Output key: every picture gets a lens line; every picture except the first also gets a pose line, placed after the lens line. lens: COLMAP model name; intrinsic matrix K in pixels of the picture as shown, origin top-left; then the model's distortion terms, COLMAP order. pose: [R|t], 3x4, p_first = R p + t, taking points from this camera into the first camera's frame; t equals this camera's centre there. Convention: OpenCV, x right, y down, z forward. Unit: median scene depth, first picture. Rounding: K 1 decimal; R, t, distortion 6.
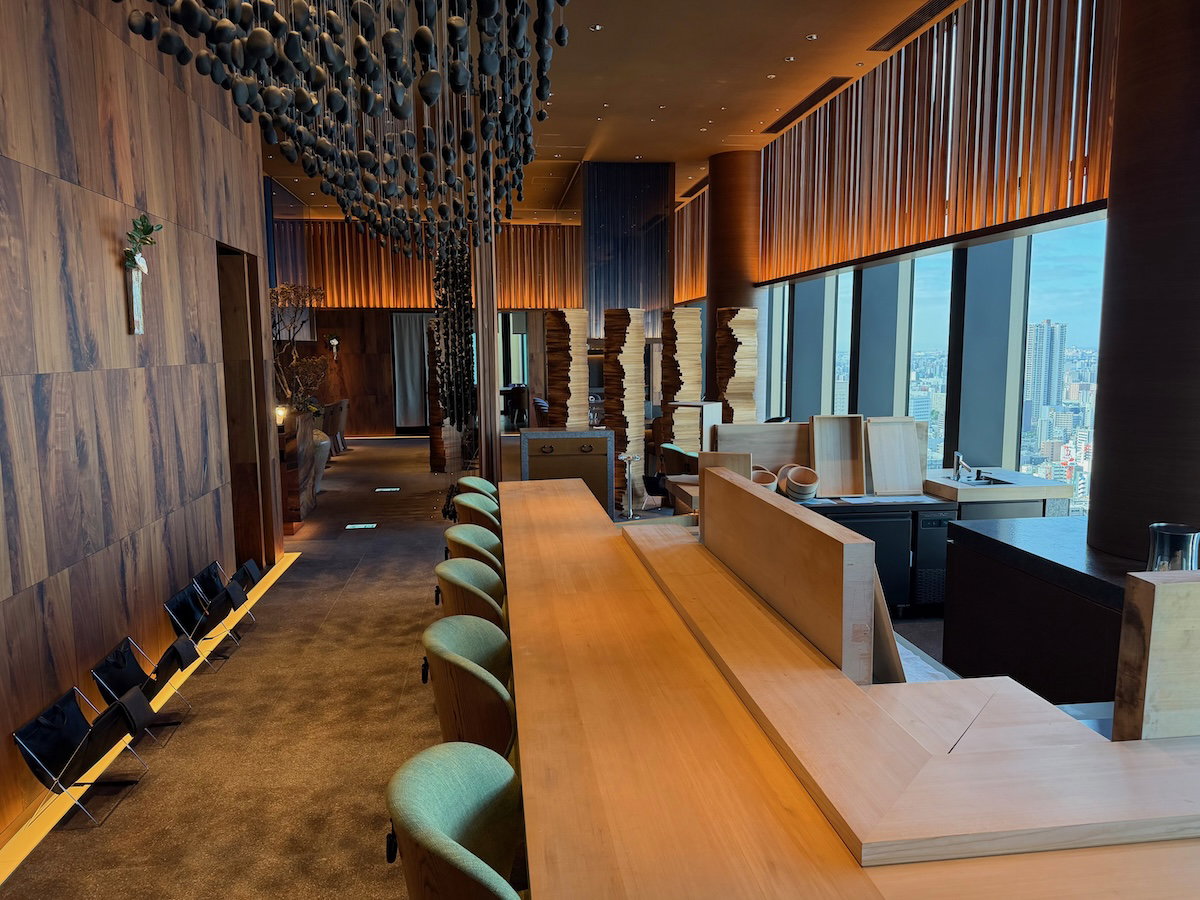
lens RADIAL K [[851.3, 0, 600.3], [0, 851.3, 452.2], [0, 0, 1]] dist [0.004206, 0.000975]
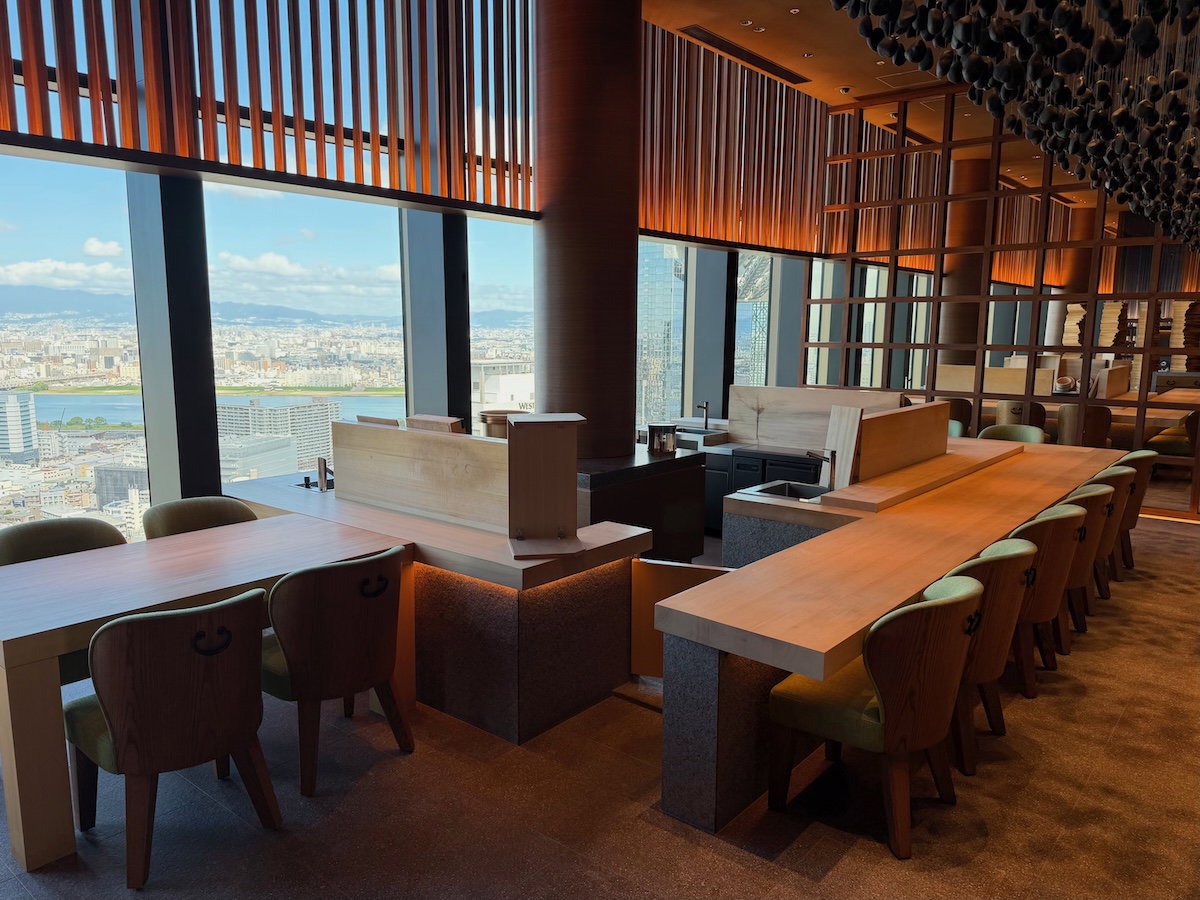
lens RADIAL K [[851.3, 0, 606.9], [0, 851.3, 451.9], [0, 0, 1]] dist [0.004206, 0.000975]
pose [[-0.683110, -0.109870, 0.722004, -0.473679], [0.088504, 0.968878, 0.231174, -0.233136], [-0.724933, 0.221818, -0.652127, 1.885827]]
